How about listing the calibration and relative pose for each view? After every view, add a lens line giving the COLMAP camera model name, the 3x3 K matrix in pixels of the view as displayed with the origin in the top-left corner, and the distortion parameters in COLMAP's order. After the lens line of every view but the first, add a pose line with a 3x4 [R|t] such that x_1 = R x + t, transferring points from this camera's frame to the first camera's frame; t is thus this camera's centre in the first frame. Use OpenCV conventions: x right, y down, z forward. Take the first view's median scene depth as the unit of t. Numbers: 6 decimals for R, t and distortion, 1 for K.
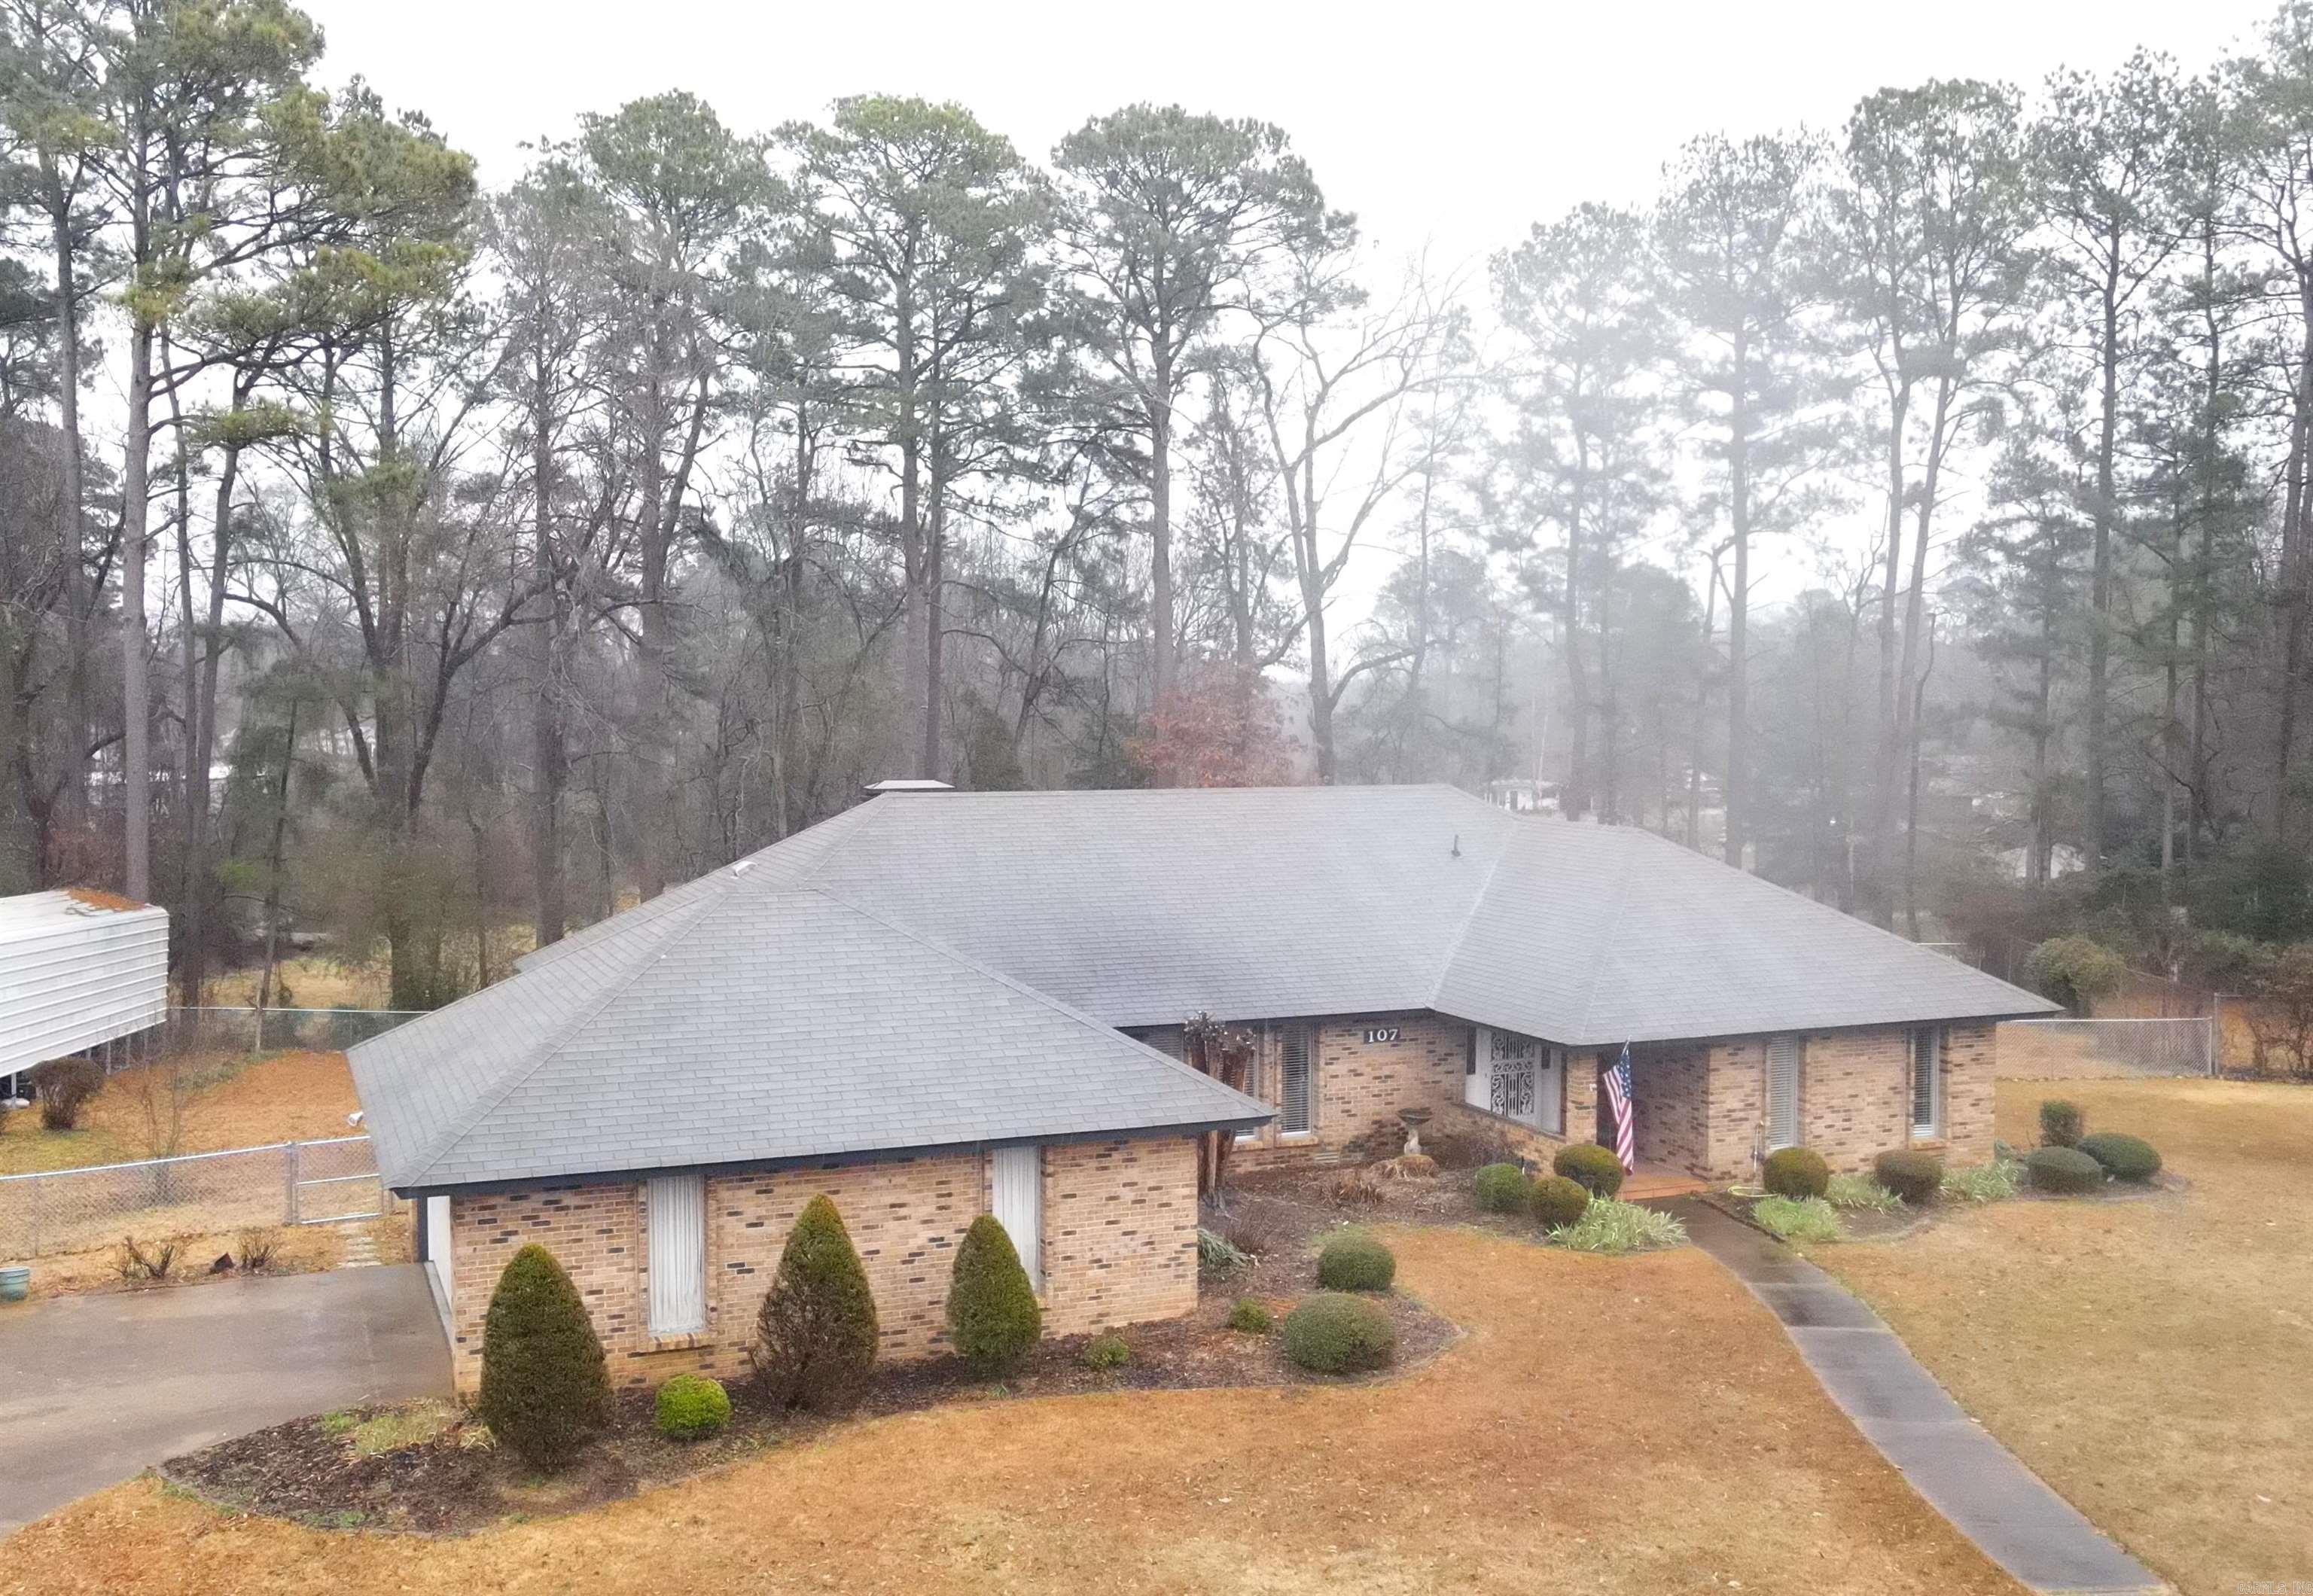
lens RADIAL K [[2291.1, 0, 1138.3], [0, 2291.1, 779.6], [0, 0, 1]] dist [0.013032, 0.000000]
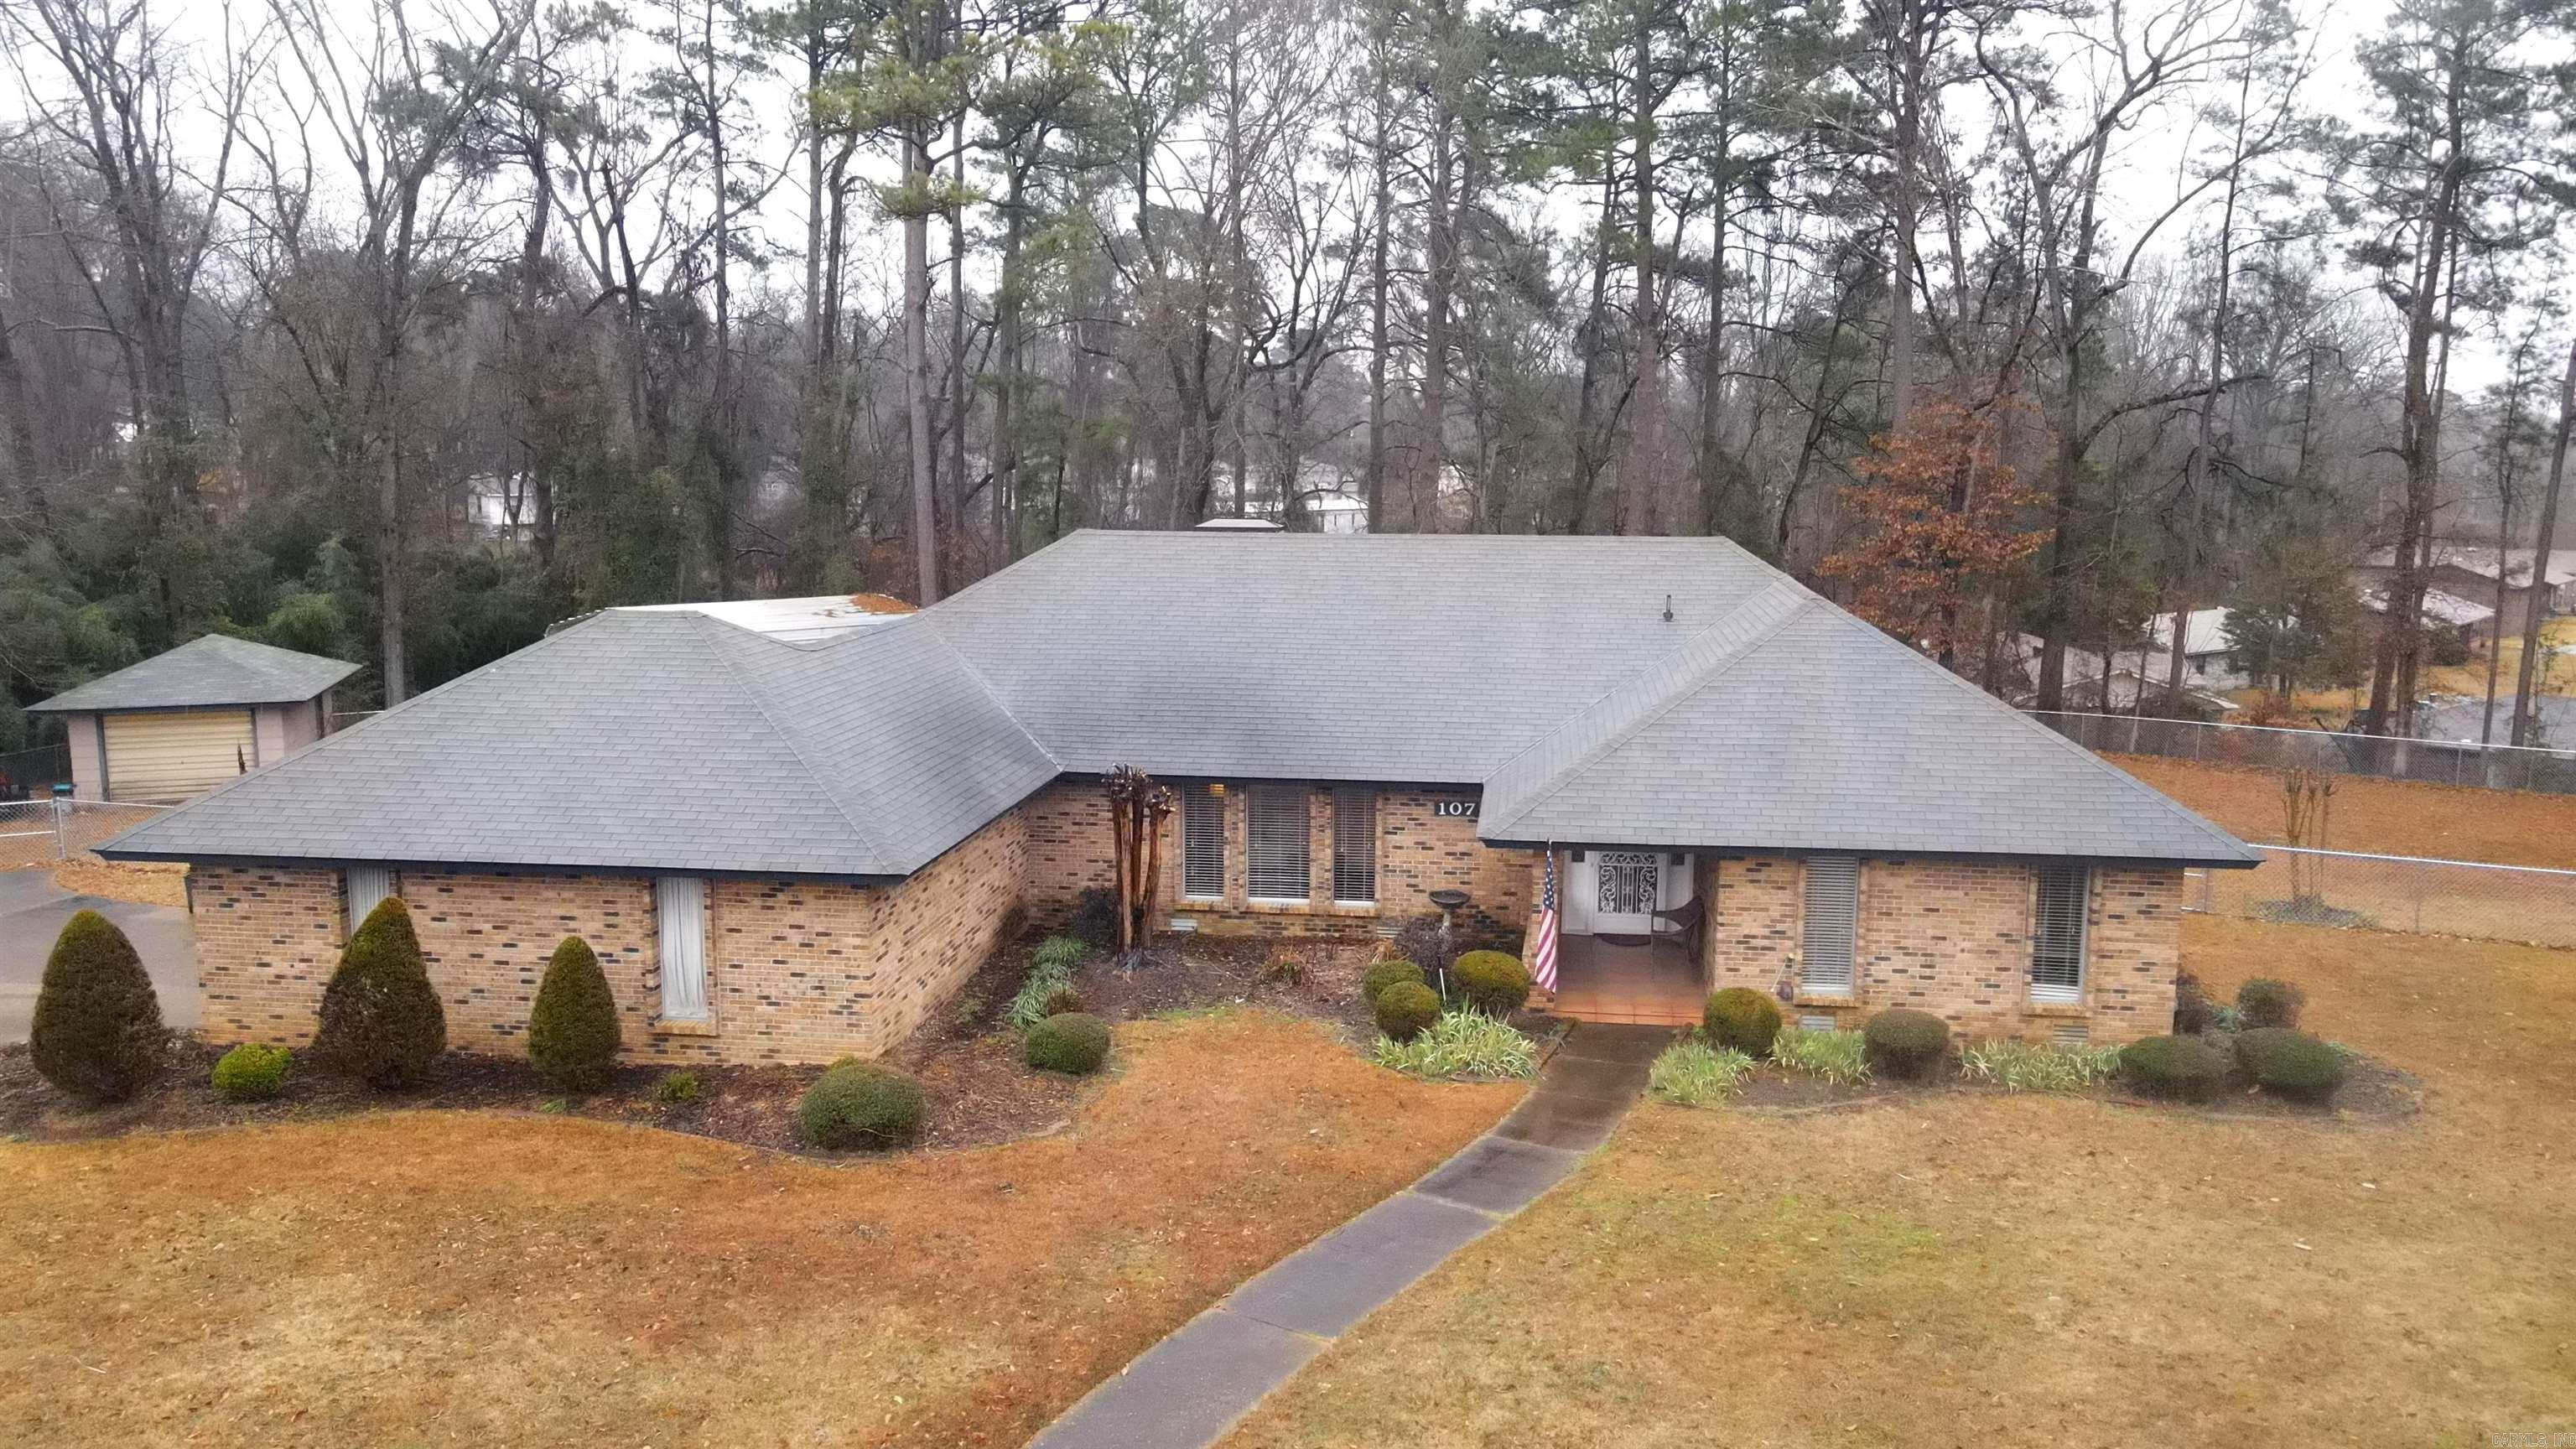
lens RADIAL K [[2055.7, 0, 1260.9], [0, 2055.7, 750.3], [0, 0, 1]] dist [0.024113, -0.012218]
pose [[0.854828, 0.079598, -0.512770, 0.487352], [-0.022447, 0.992912, 0.116710, -0.006389], [0.518426, -0.088257, 0.850556, 0.276974]]
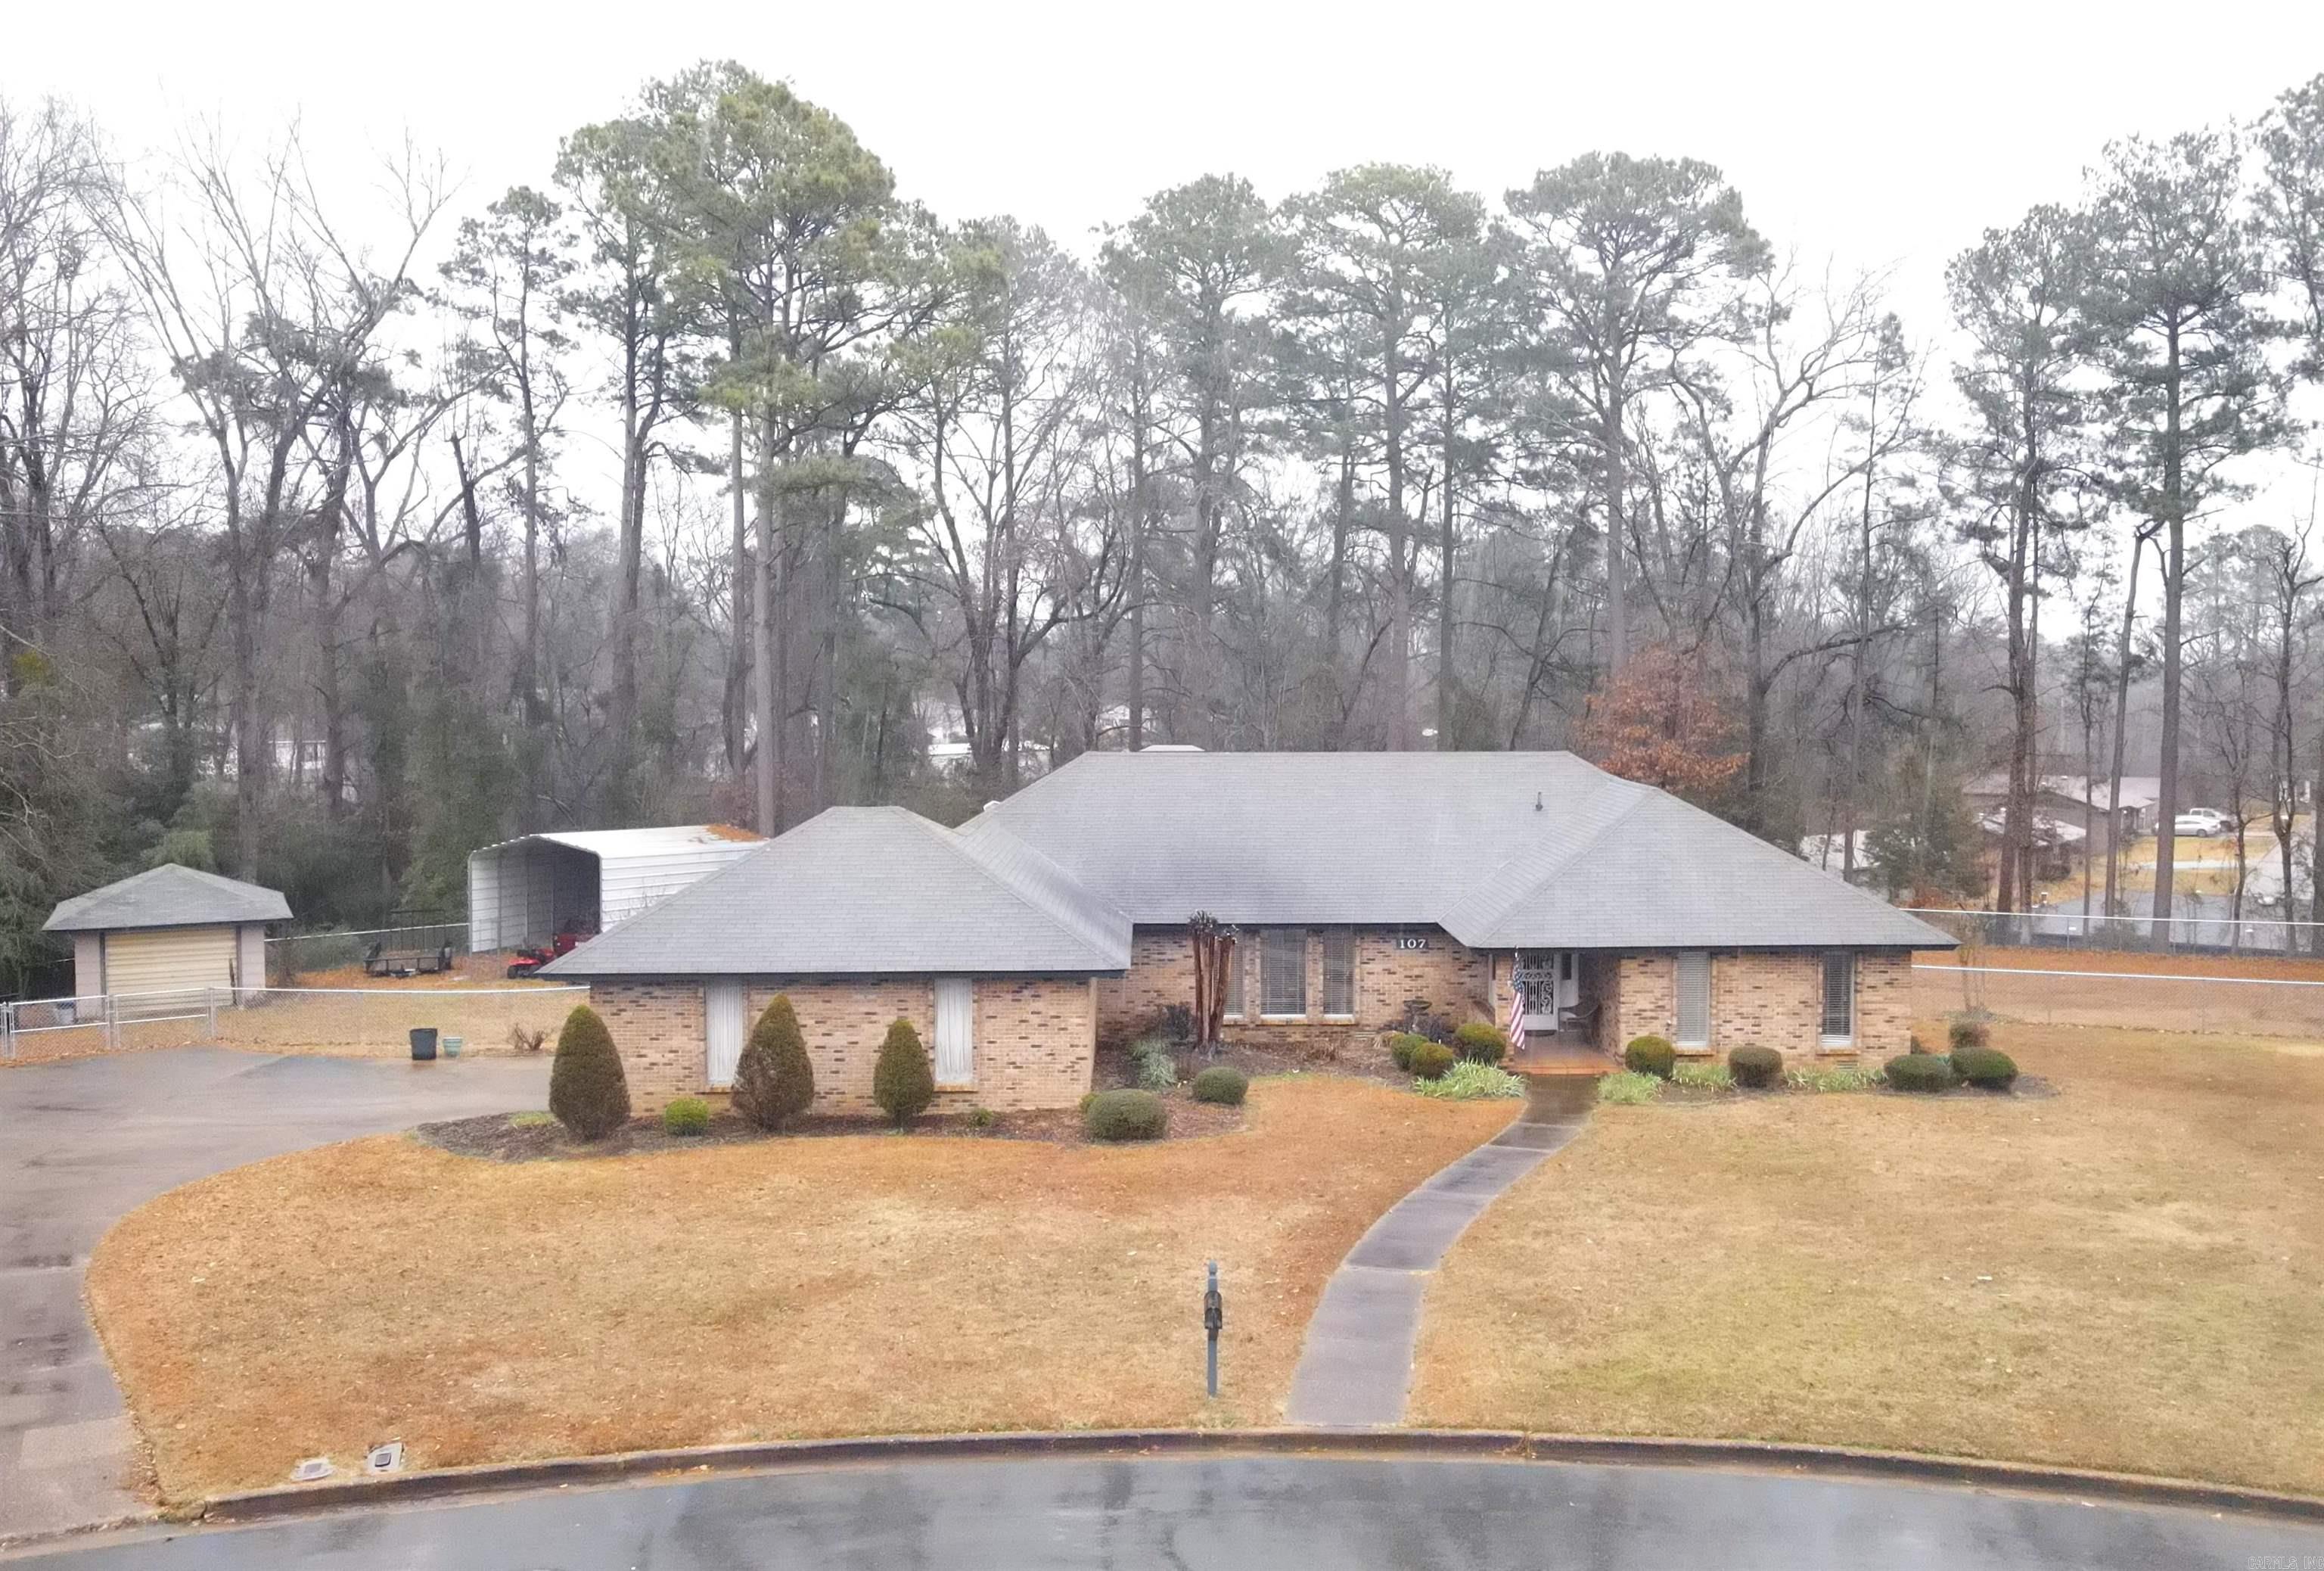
lens RADIAL K [[2313.3, 0, 1184.4], [0, 2313.3, 784.1], [0, 0, 1]] dist [0.004525, 0.000000]
pose [[0.928251, 0.014445, -0.371674, 0.495755], [-0.011801, 0.999886, 0.009387, 0.012430], [0.371767, -0.004327, 0.928316, -0.262834]]
